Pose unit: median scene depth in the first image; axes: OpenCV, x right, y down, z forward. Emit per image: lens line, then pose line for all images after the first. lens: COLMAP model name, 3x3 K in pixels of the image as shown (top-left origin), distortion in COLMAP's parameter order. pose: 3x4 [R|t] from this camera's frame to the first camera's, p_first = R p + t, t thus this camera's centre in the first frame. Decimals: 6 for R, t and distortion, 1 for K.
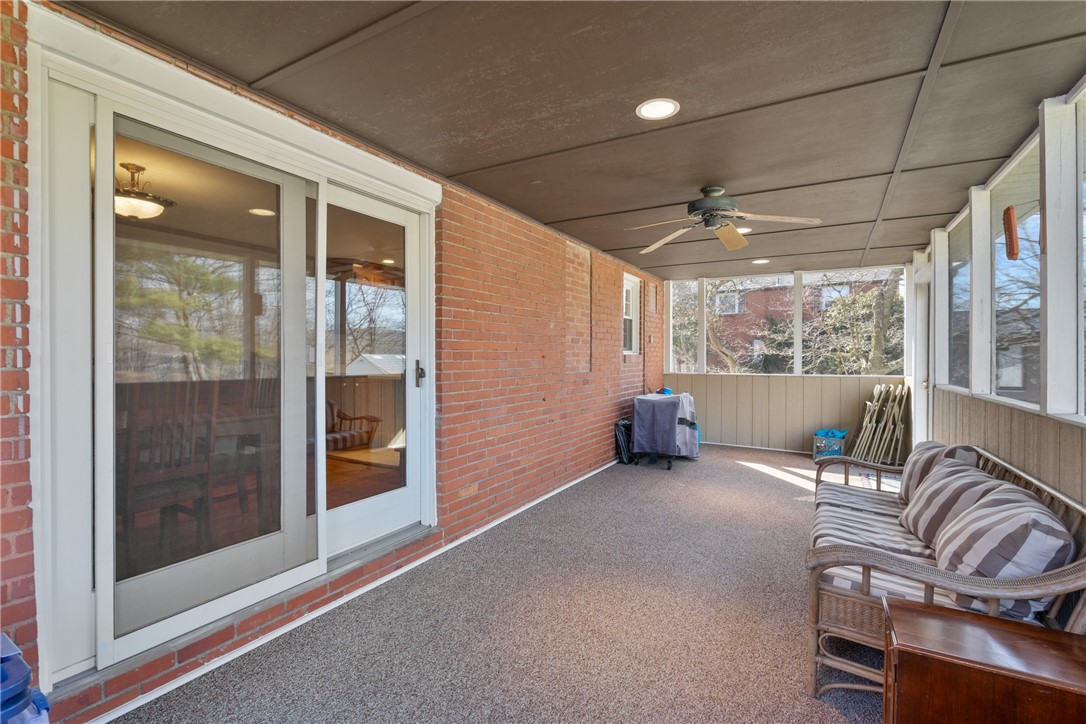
lens RADIAL K [[493.2, 0, 543.2], [0, 493.2, 360.1], [0, 0, 1]] dist [-0.007649, 0.000181]
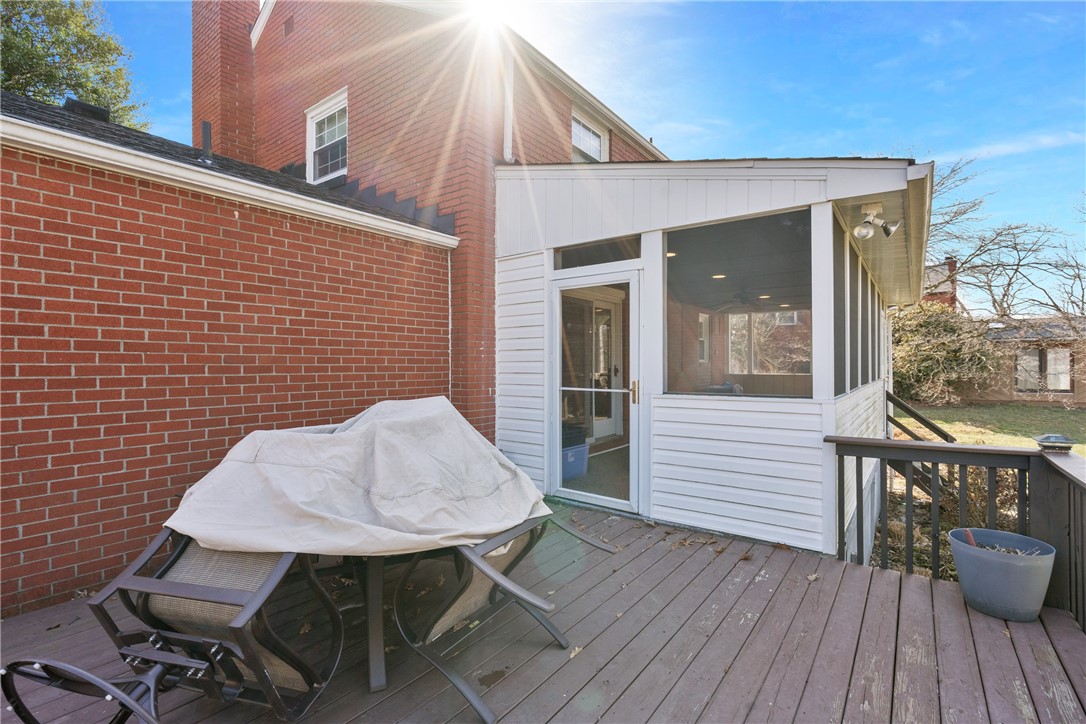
lens RADIAL K [[493.2, 0, 542.9], [0, 493.2, 361.7], [0, 0, 1]] dist [-0.007649, 0.000181]
pose [[0.992044, -0.005065, -0.125792, -0.130010], [0.003516, 0.999915, -0.012534, 0.004900], [0.125845, 0.011992, 0.991977, -0.613801]]
